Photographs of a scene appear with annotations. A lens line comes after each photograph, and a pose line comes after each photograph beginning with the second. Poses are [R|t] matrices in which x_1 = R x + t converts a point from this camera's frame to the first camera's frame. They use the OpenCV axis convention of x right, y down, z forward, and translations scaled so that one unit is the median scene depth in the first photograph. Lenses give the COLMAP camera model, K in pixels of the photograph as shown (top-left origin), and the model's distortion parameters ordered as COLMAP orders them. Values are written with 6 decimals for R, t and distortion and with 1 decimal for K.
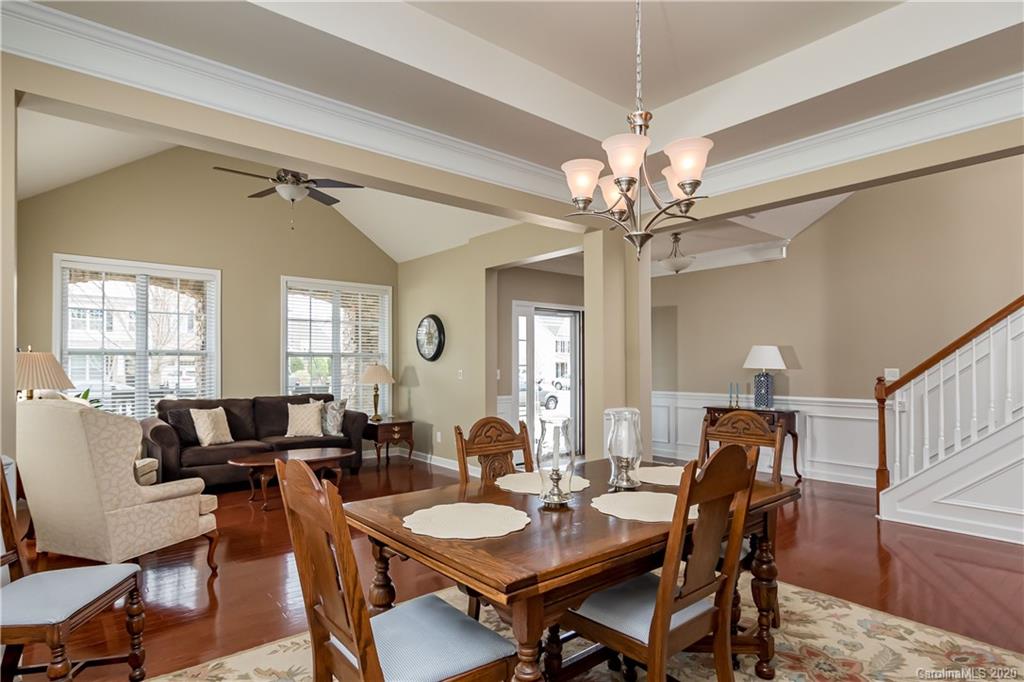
lens RADIAL K [[547.6, 0, 508.0], [0, 547.6, 362.8], [0, 0, 1]] dist [-0.000847, 0.000632]
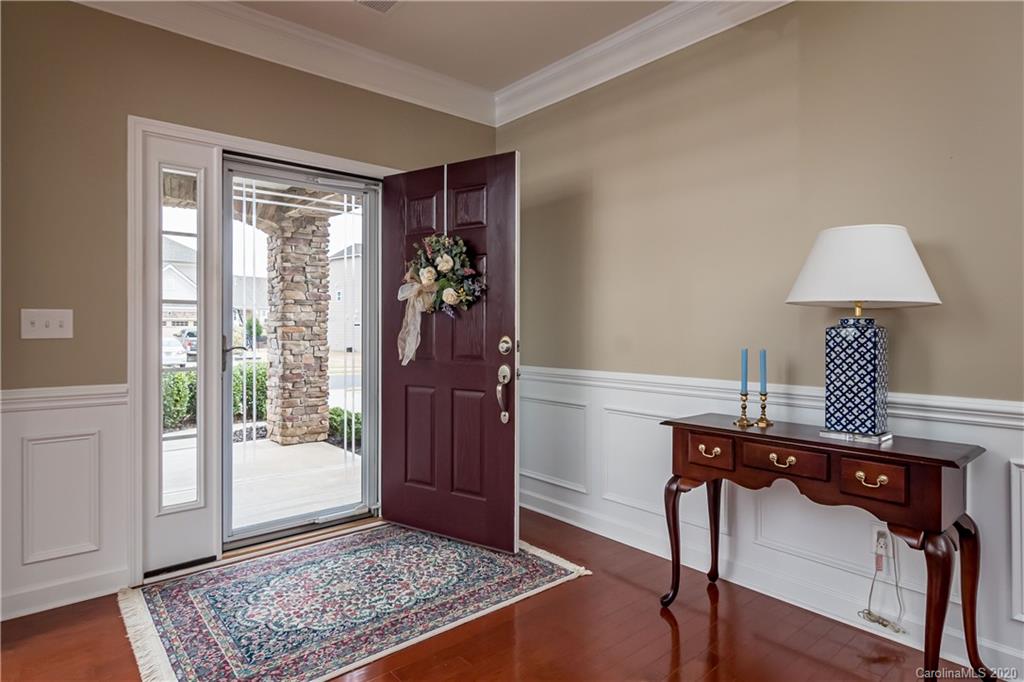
lens RADIAL K [[546.6, 0, 512.4], [0, 546.6, 334.7], [0, 0, 1]] dist [0.000778, 0.000504]
pose [[0.999986, -0.000070, -0.005264, 0.284417], [0.000128, 0.999940, 0.010989, 0.025764], [0.005262, -0.010989, 0.999926, 0.699264]]
